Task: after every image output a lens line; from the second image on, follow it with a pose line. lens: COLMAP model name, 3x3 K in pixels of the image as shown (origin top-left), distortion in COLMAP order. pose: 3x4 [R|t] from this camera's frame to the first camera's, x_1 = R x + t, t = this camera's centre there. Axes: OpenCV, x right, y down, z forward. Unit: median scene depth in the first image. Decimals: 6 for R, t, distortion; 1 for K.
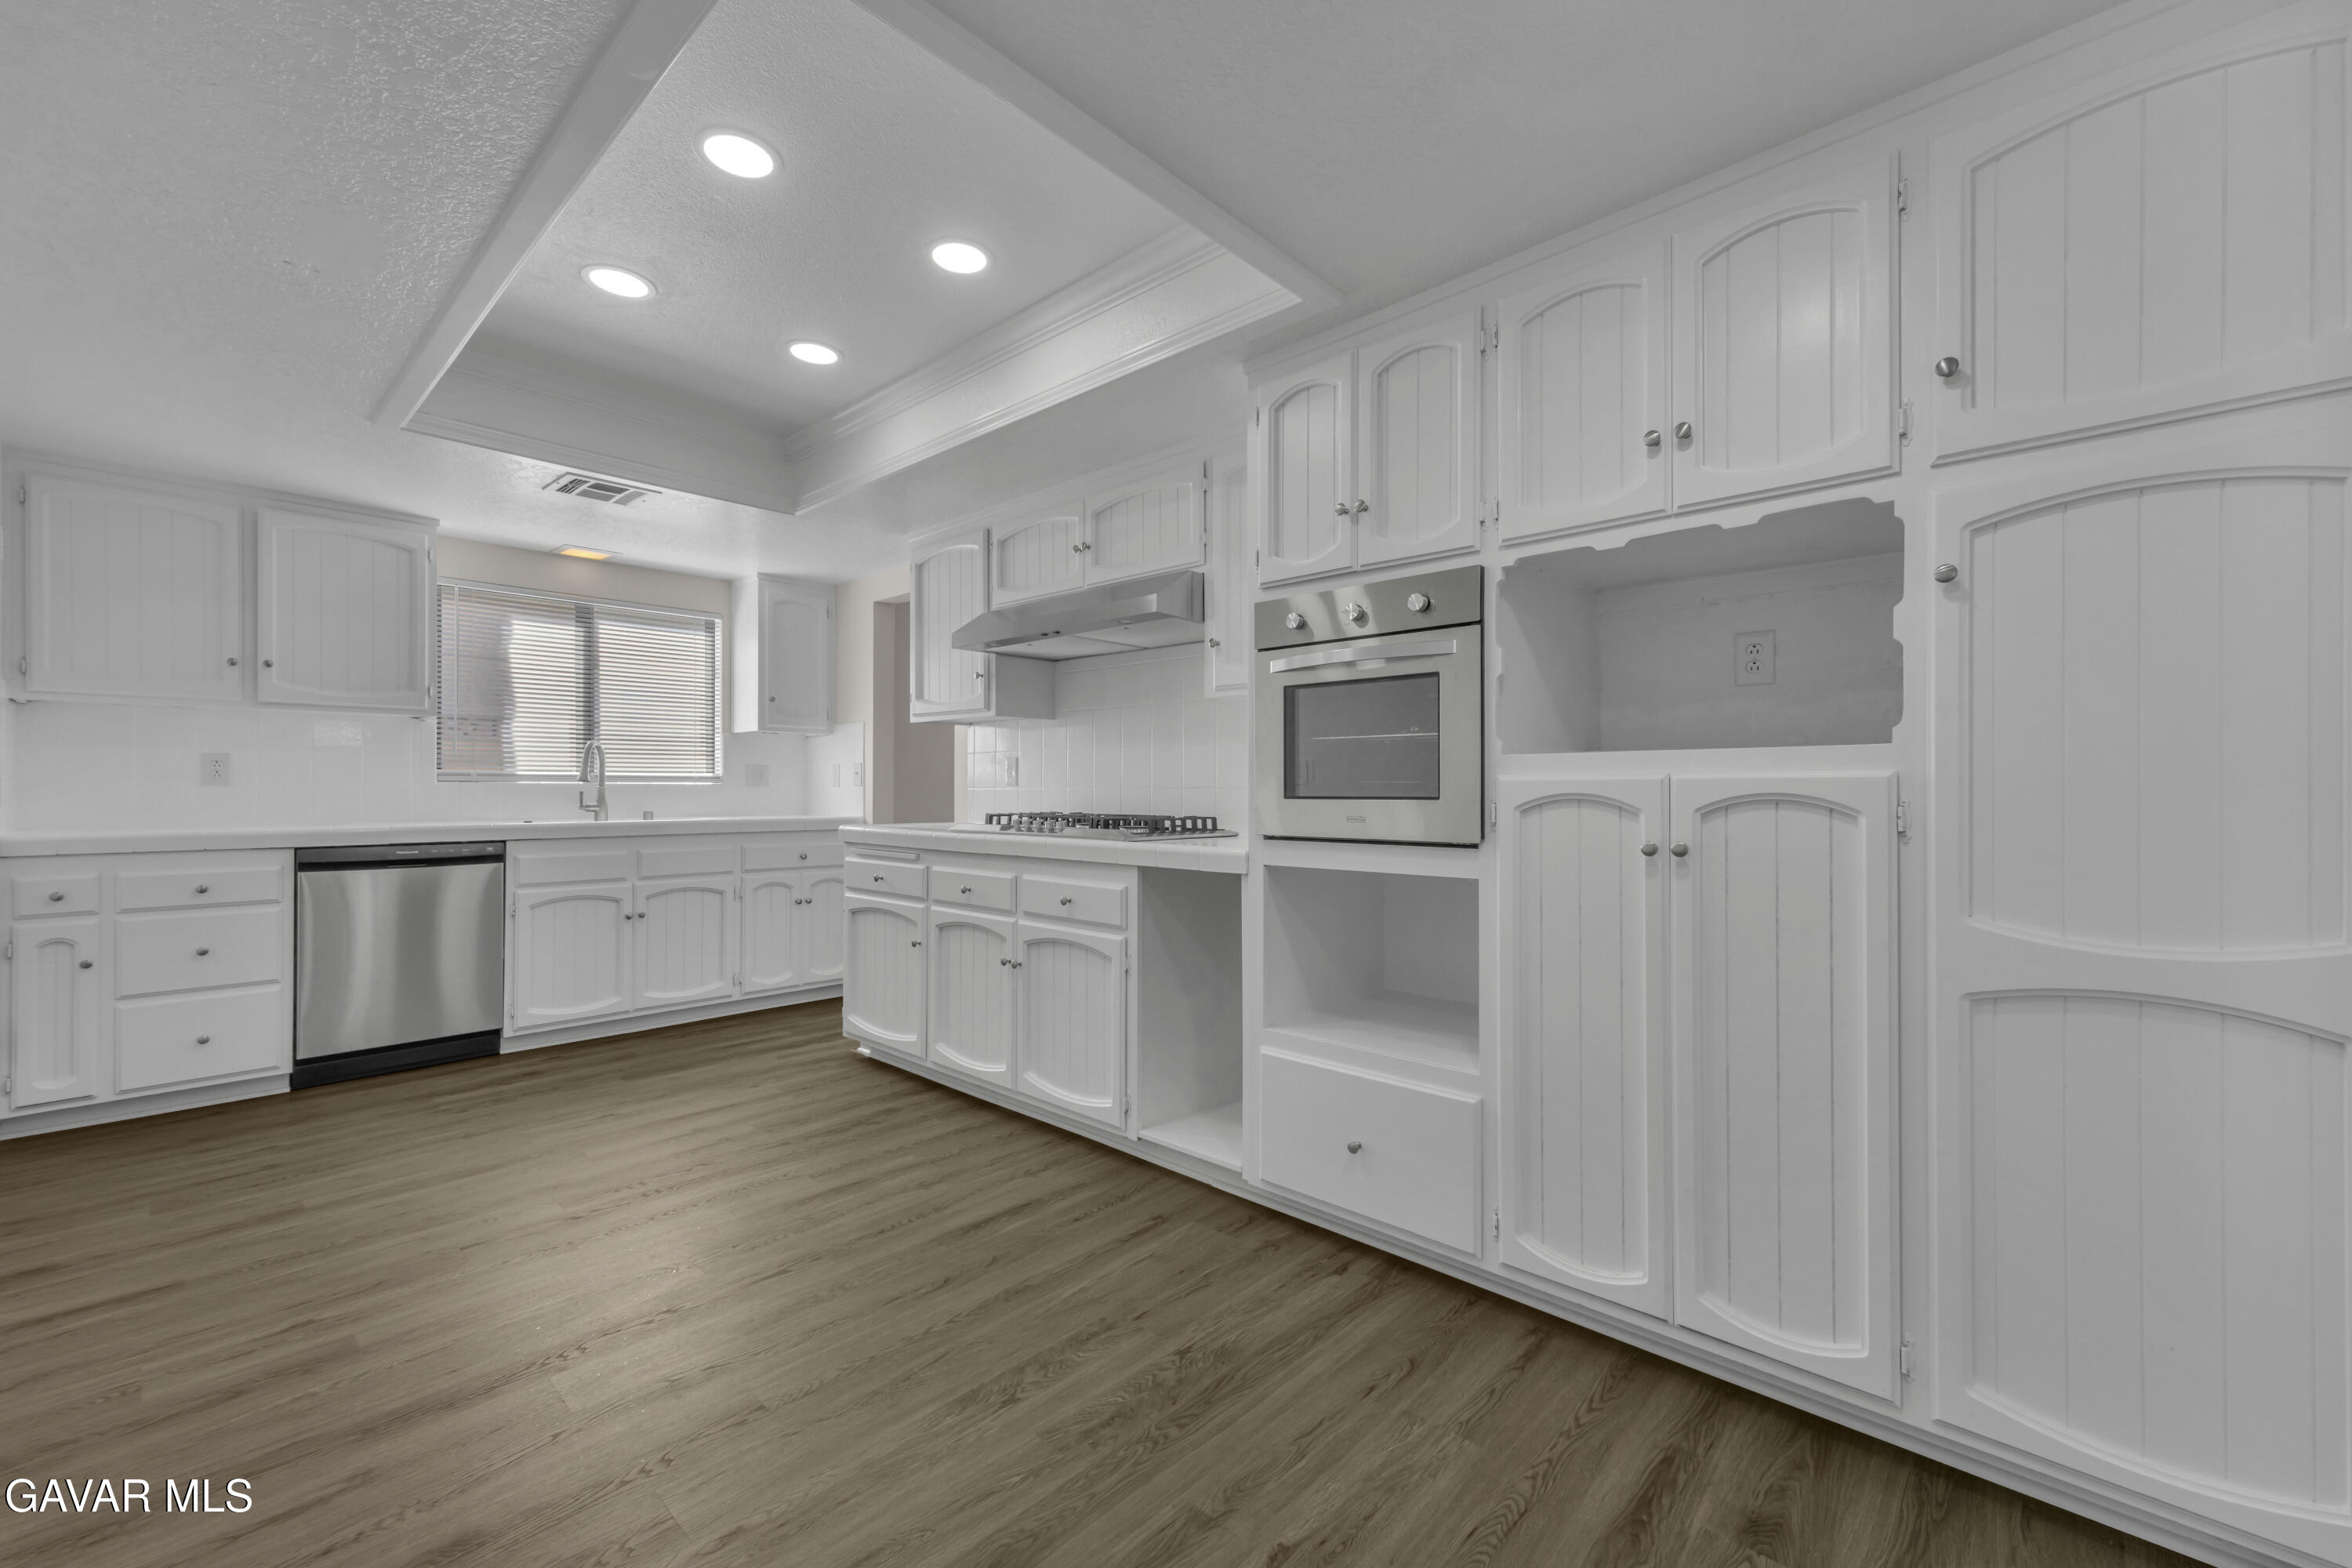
lens RADIAL K [[951.5, 0, 1174.5], [0, 951.5, 785.7], [0, 0, 1]] dist [0.014270, -0.000726]
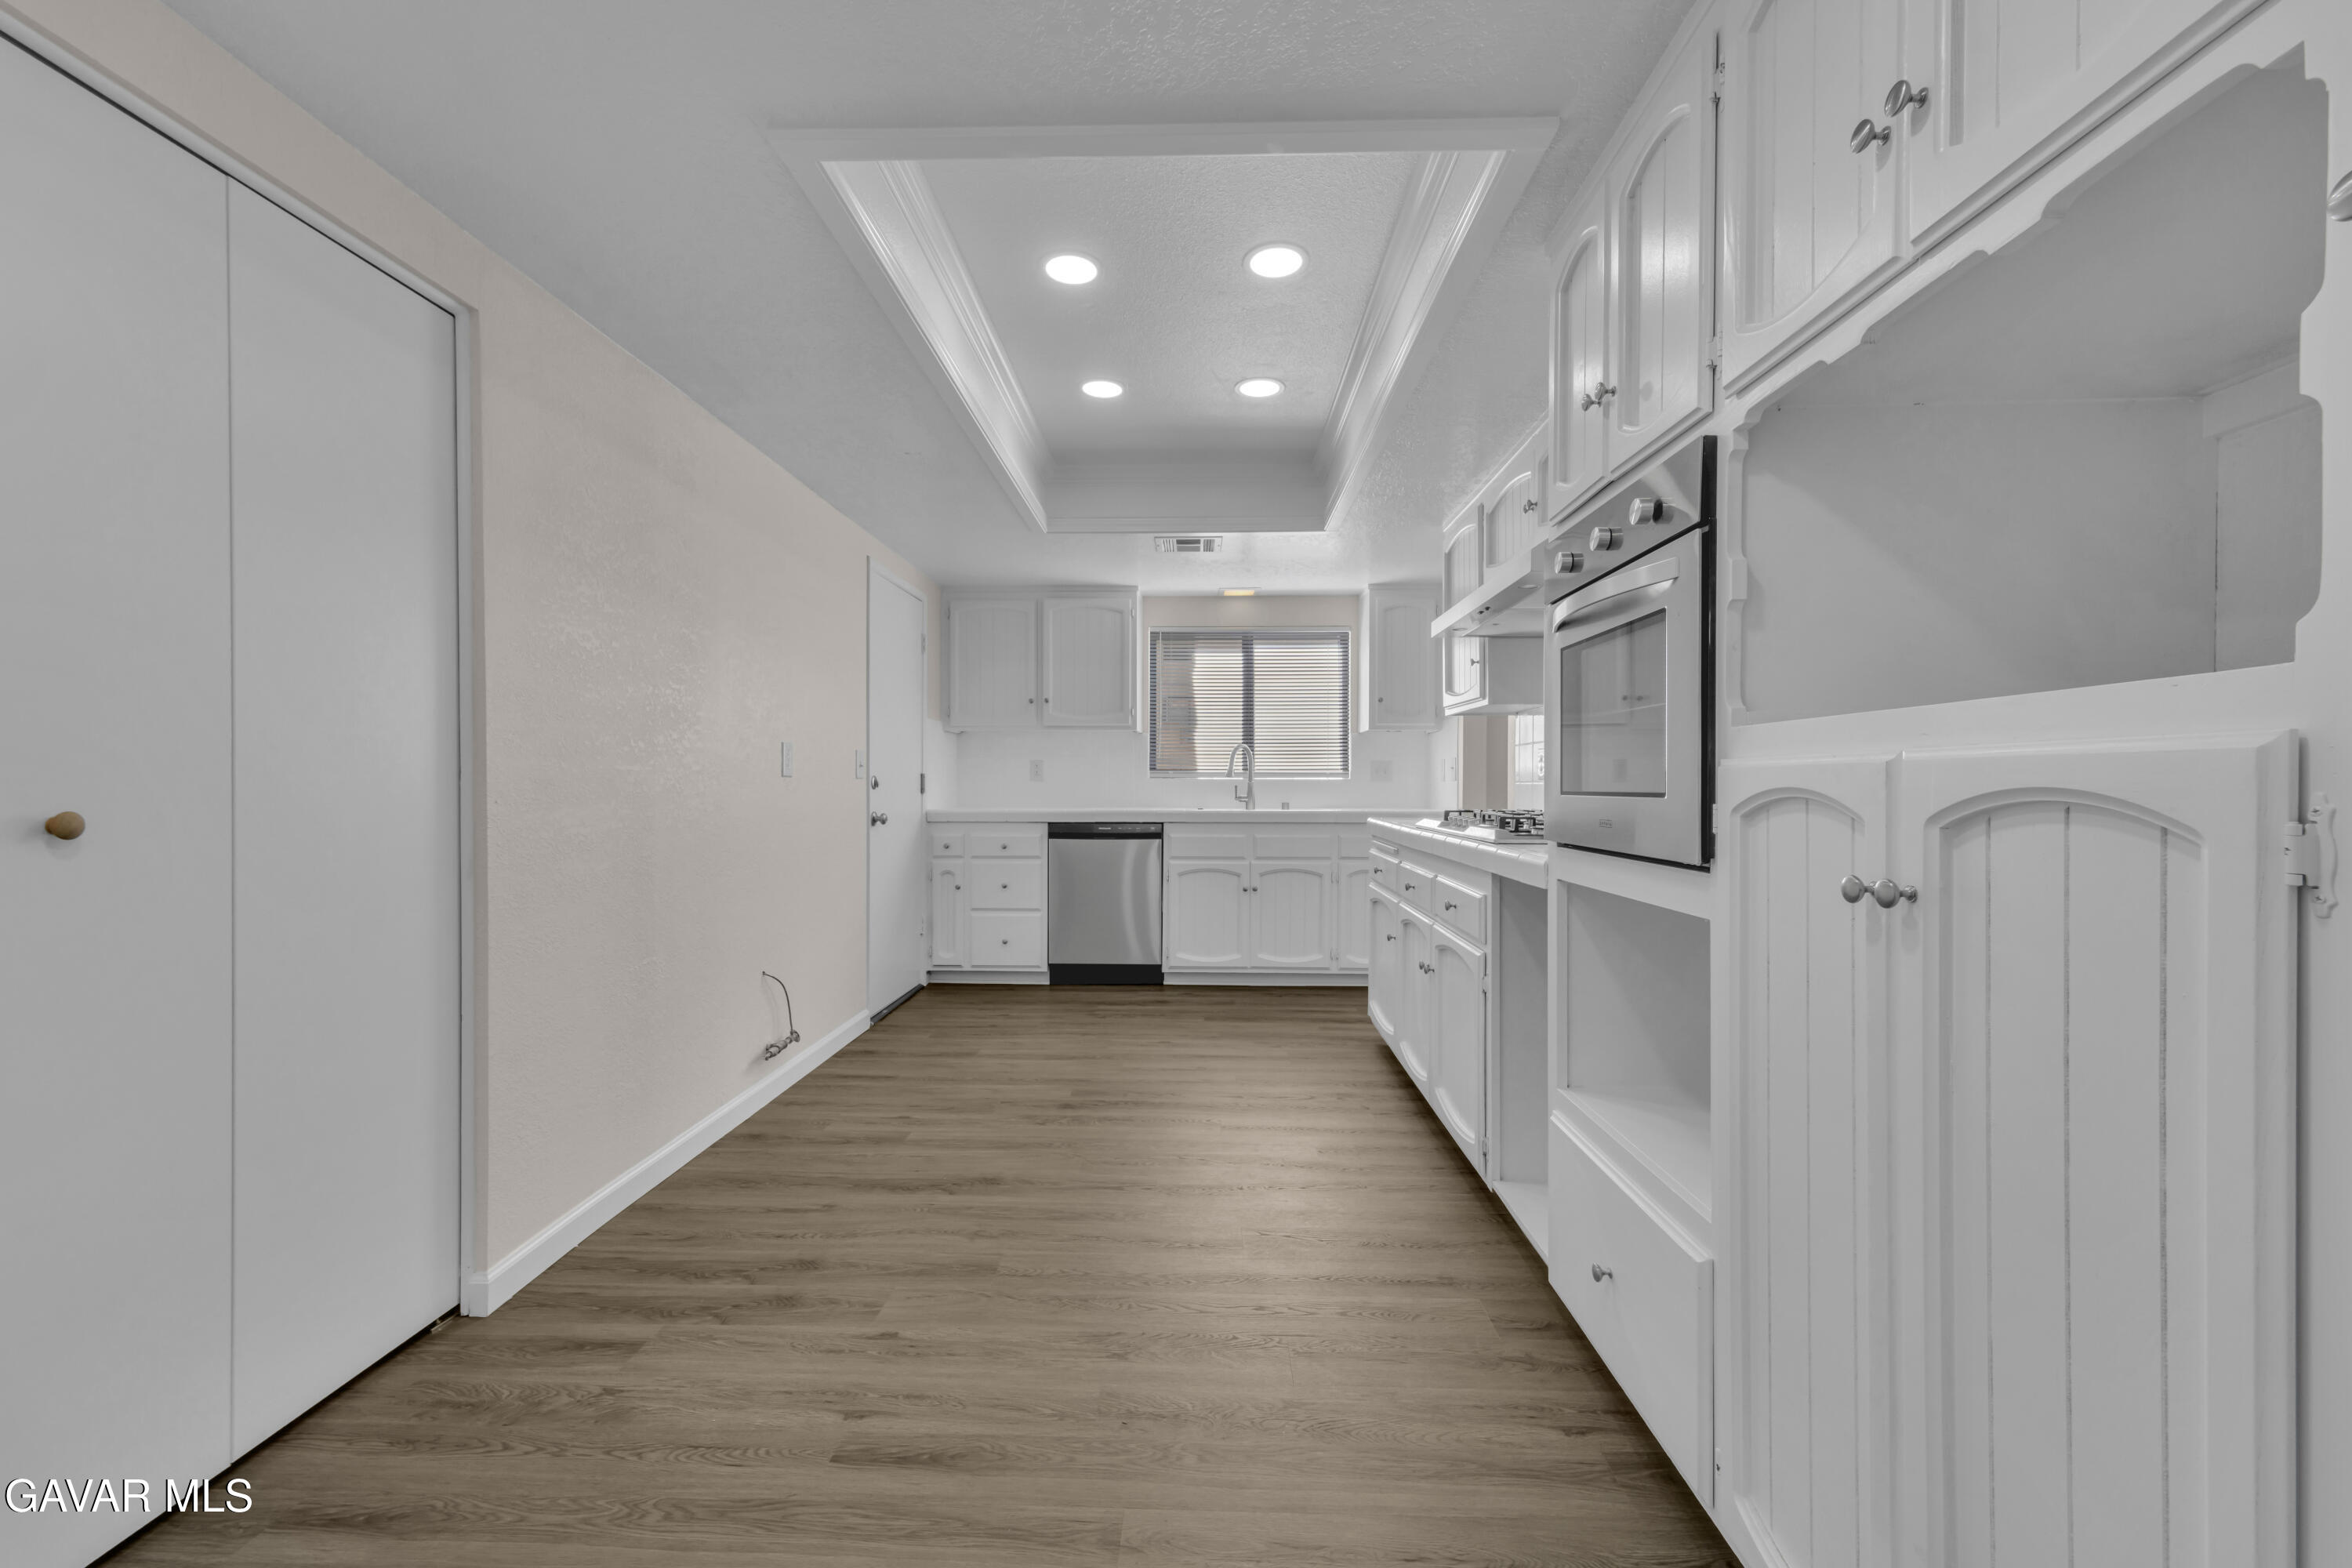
lens RADIAL K [[951.5, 0, 1175.5], [0, 951.5, 783.4], [0, 0, 1]] dist [0.014270, -0.000726]
pose [[0.656475, 0.000173, -0.754348, 0.325931], [0.001130, 0.999999, 0.001212, 0.002238], [0.754347, -0.001648, 0.656474, 0.170190]]
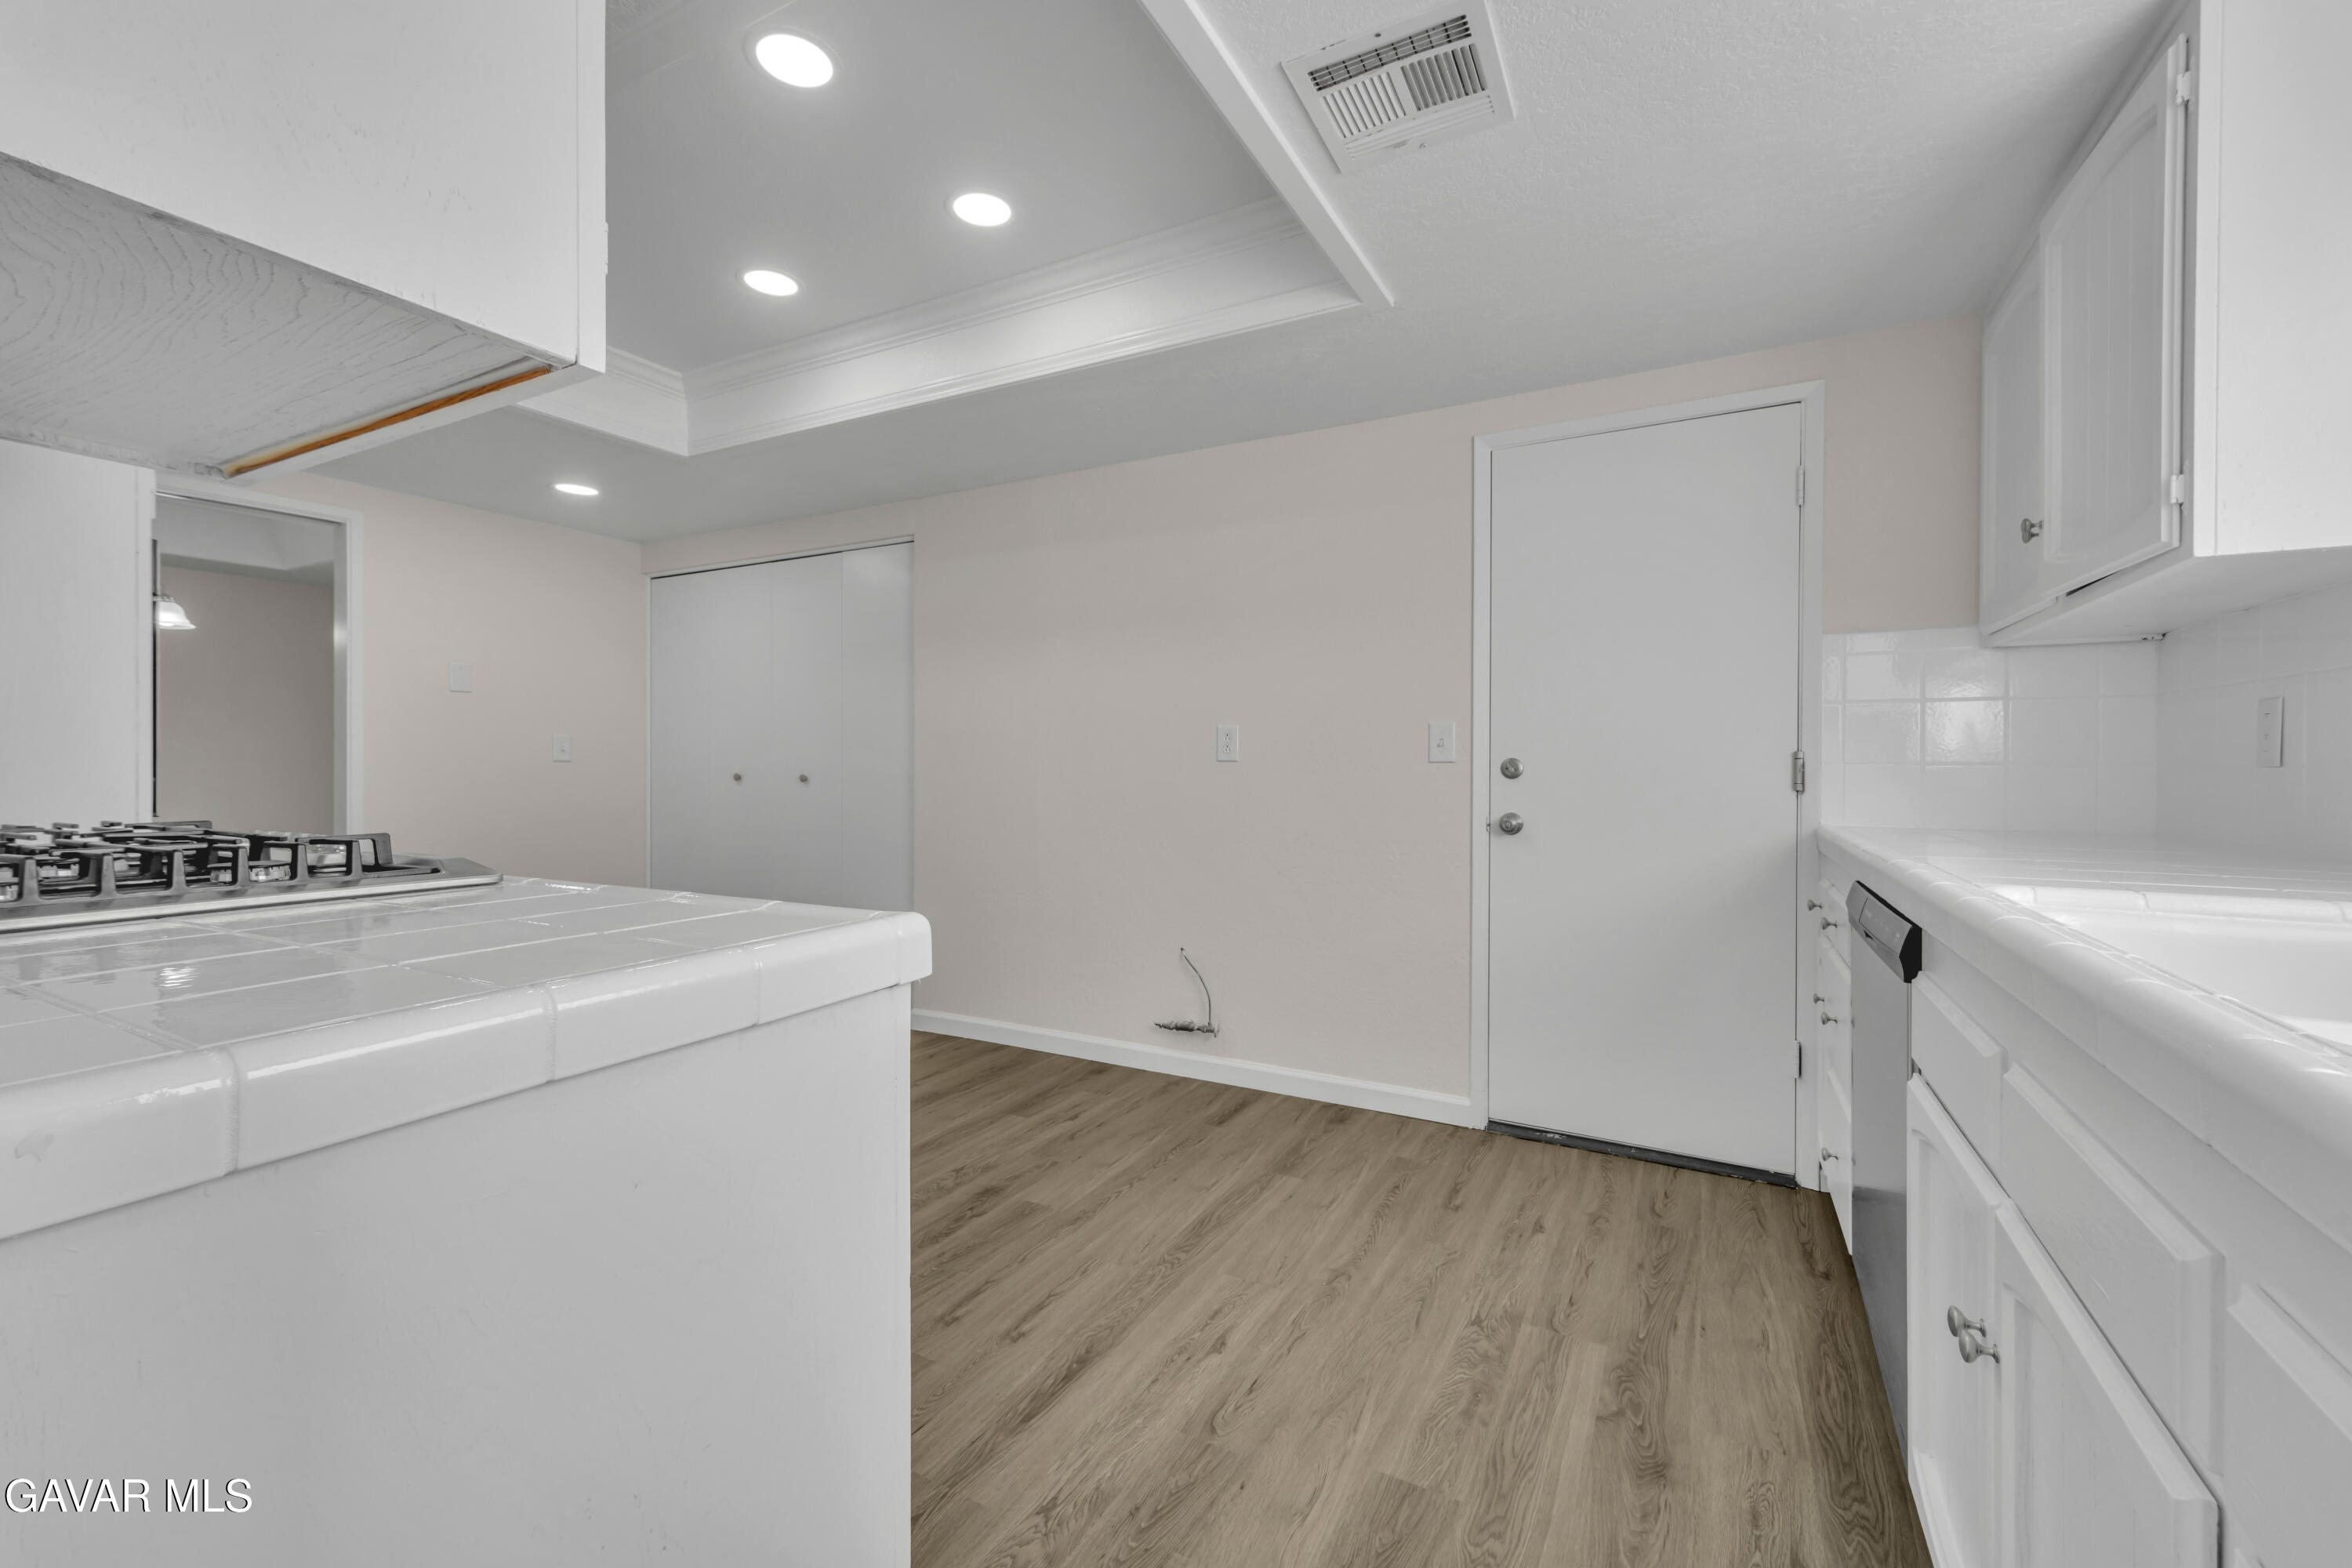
lens RADIAL K [[951.5, 0, 1194.1], [0, 951.5, 768.4], [0, 0, 1]] dist [0.014270, -0.000726]
pose [[-0.964404, -0.000120, -0.264432, -0.386120], [-0.003219, 0.999931, 0.011285, -0.006555], [0.264413, 0.011735, -0.964338, 1.396297]]
